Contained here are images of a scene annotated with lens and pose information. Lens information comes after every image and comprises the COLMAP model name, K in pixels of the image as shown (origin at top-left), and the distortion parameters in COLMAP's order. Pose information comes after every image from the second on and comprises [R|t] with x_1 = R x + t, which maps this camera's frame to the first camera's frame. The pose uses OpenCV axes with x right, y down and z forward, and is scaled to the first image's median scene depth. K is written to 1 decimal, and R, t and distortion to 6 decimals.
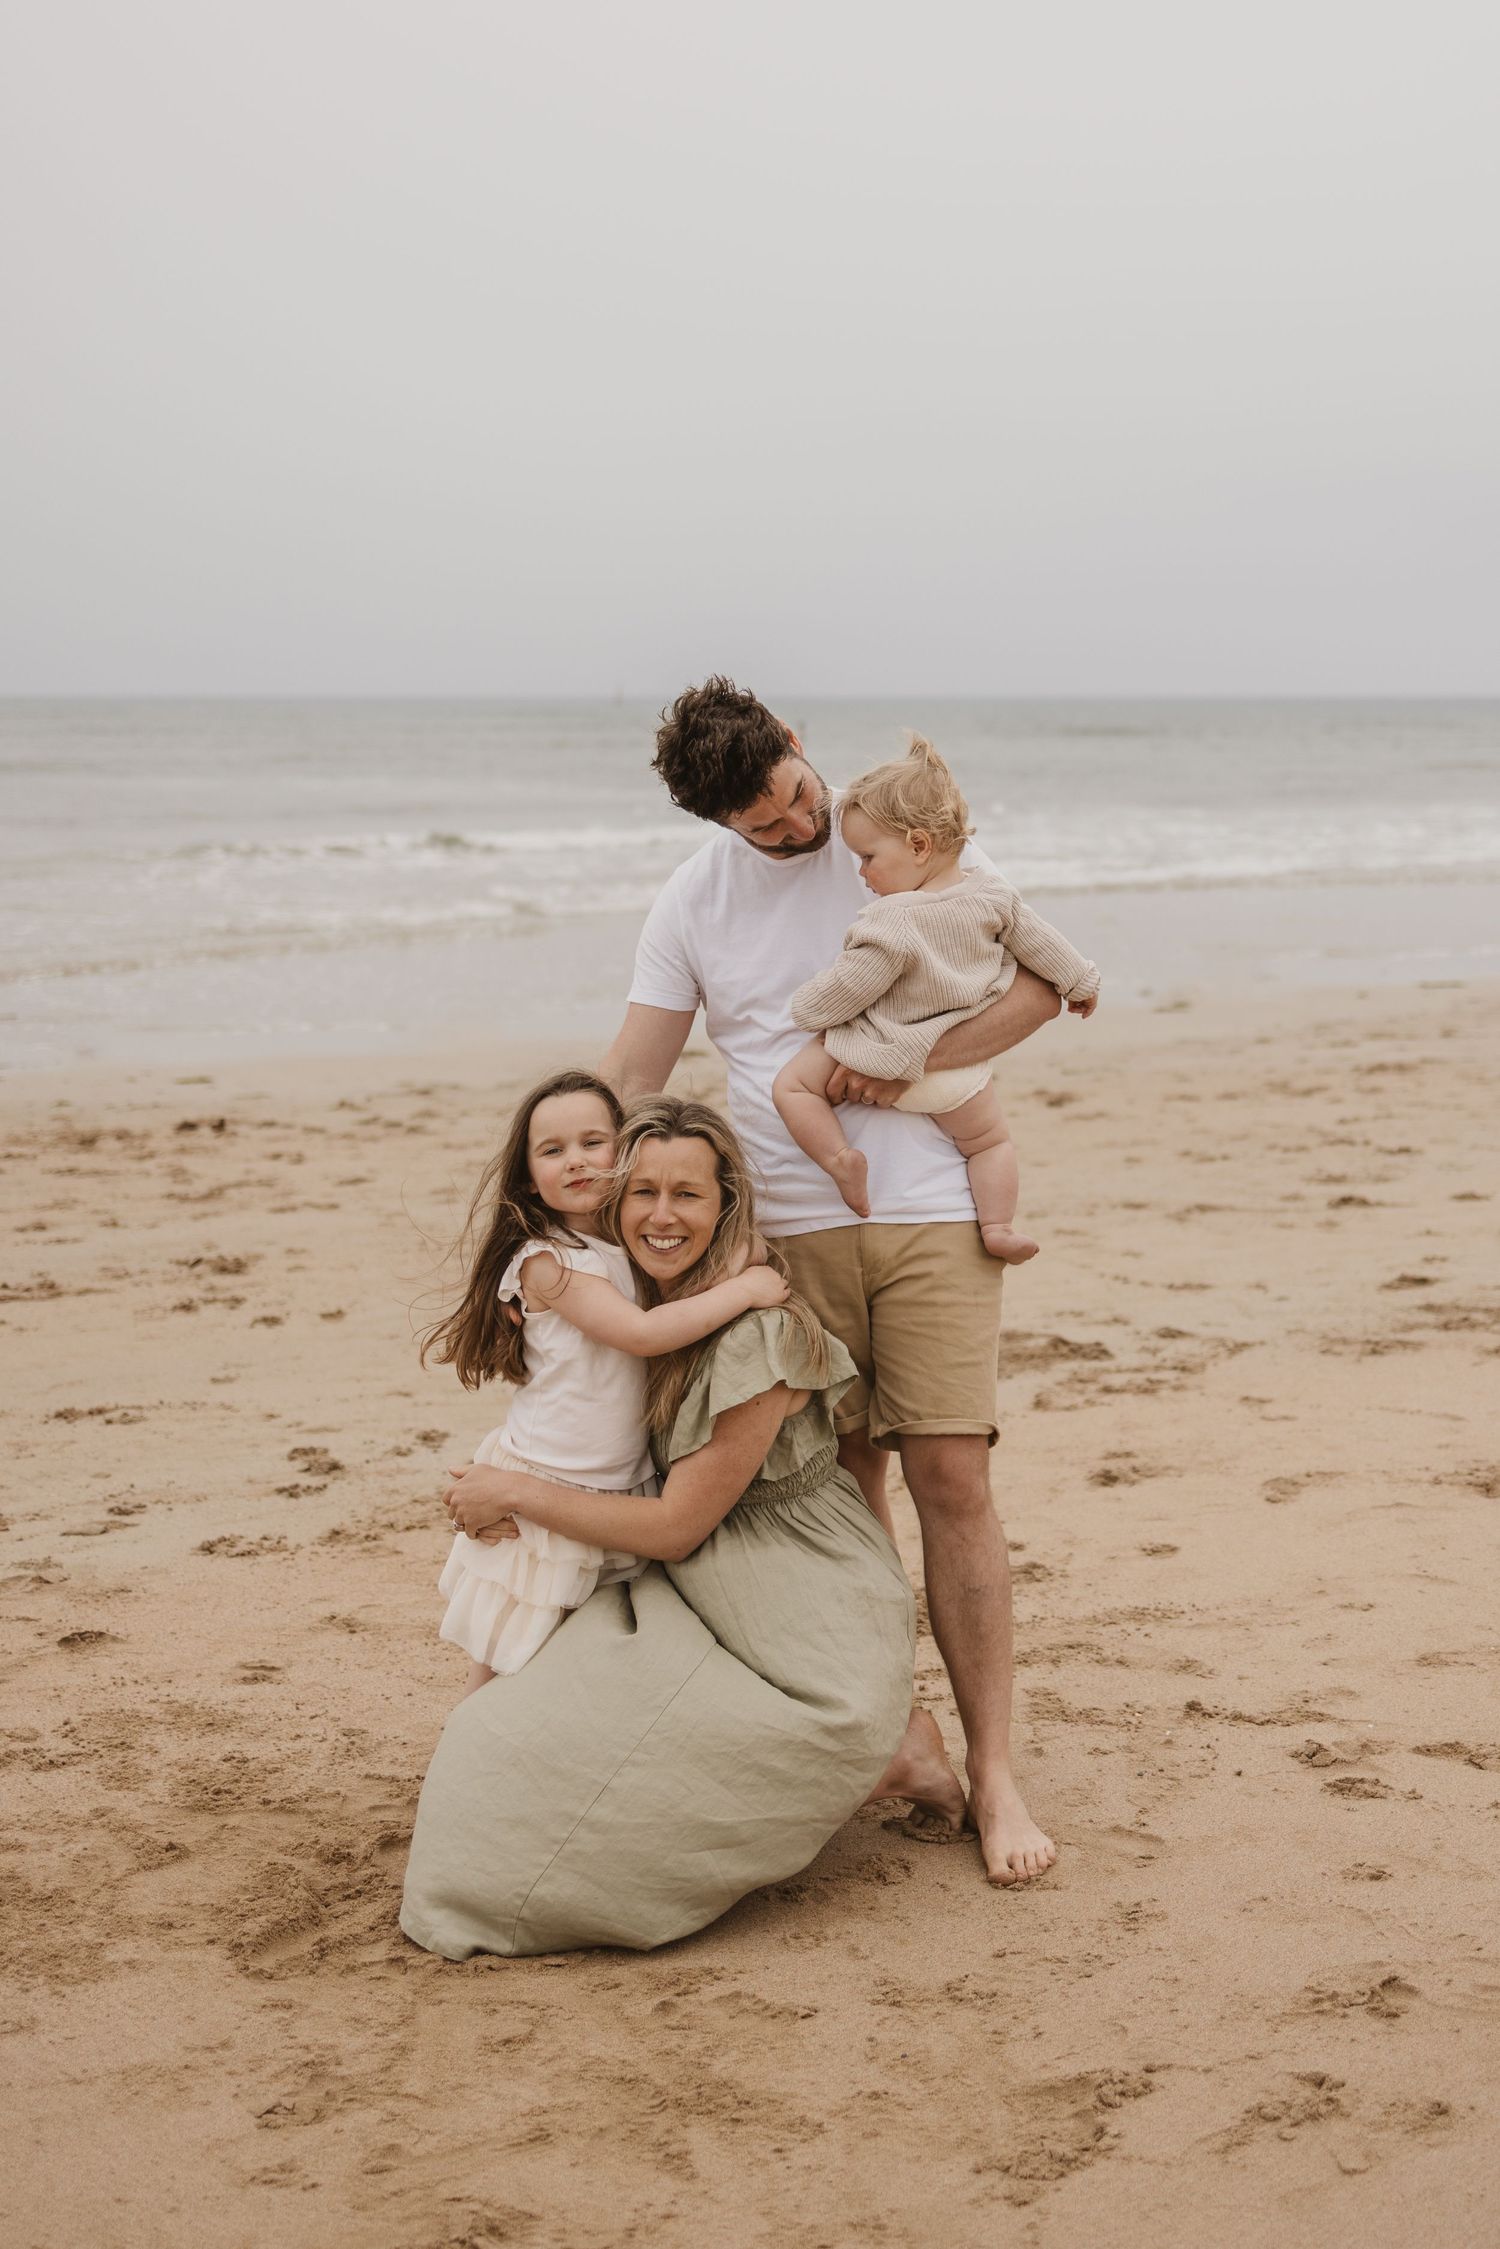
lens RADIAL K [[2228.5, 0, 742.9], [0, 2228.5, 1122.9], [0, 0, 1]] dist [0.003932, -0.000737]
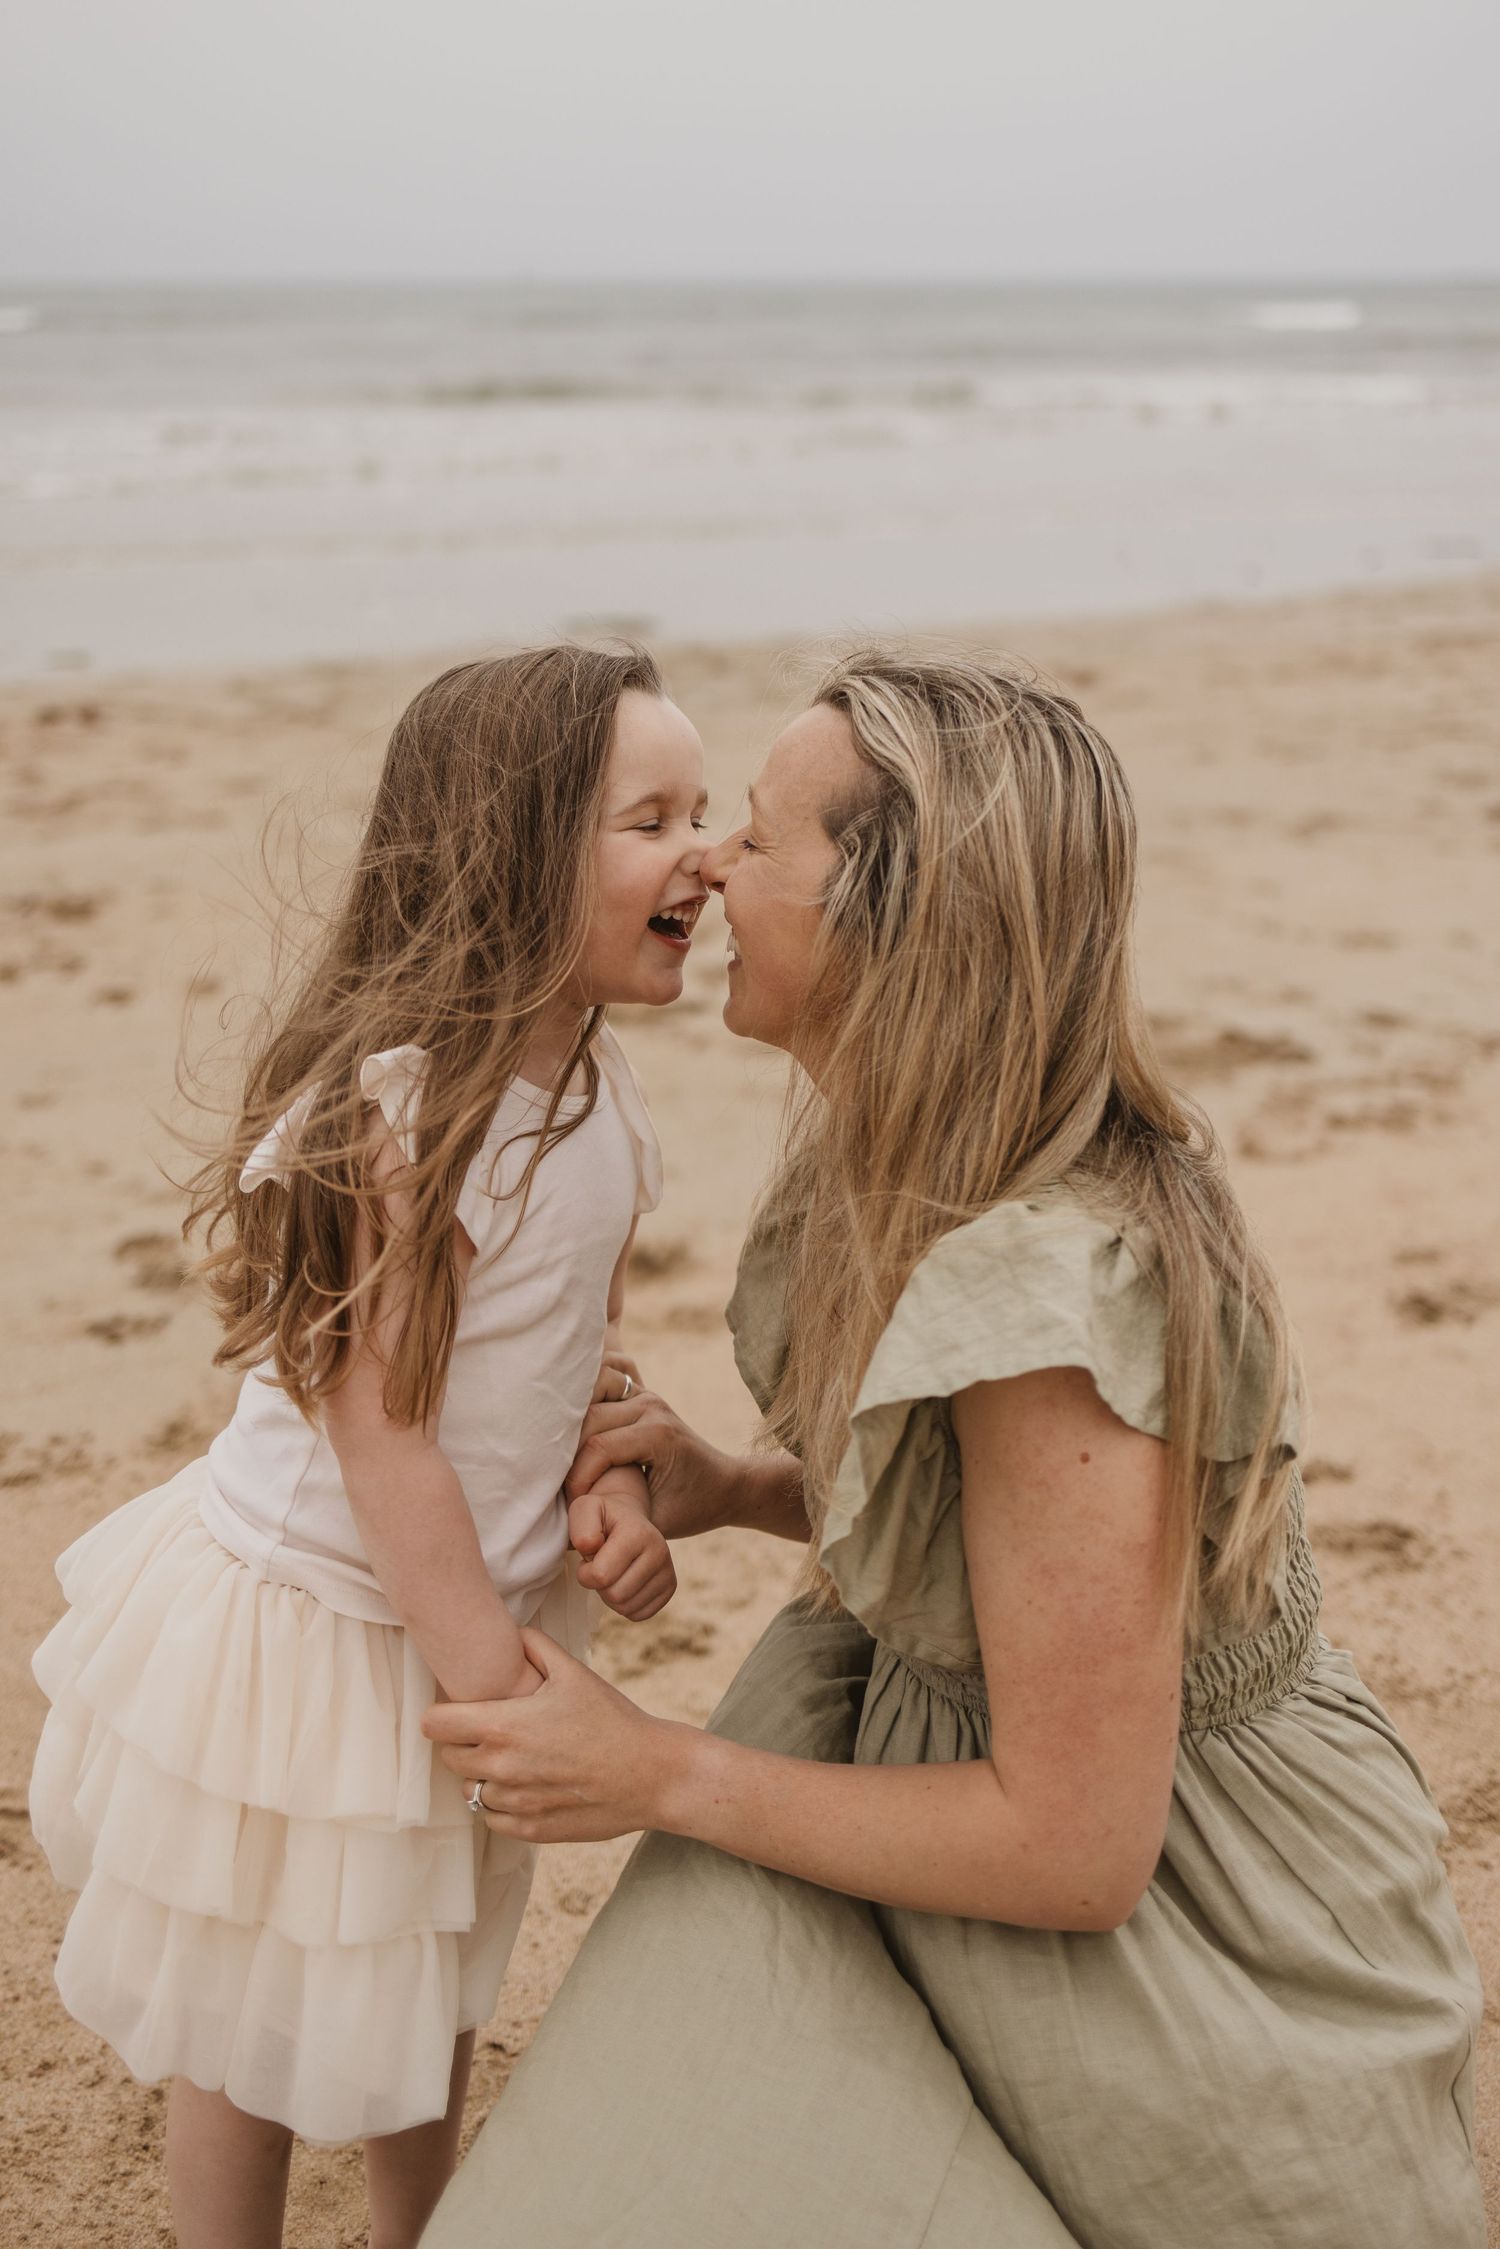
lens RADIAL K [[2228.5, 0, 742.9], [0, 2228.5, 1122.9], [0, 0, 1]] dist [0.003932, -0.000737]
pose [[0.999429, -0.011921, 0.031615, -0.030011], [0.005839, 0.982552, 0.185895, -0.005473], [-0.033279, -0.185605, 0.982061, 0.266521]]
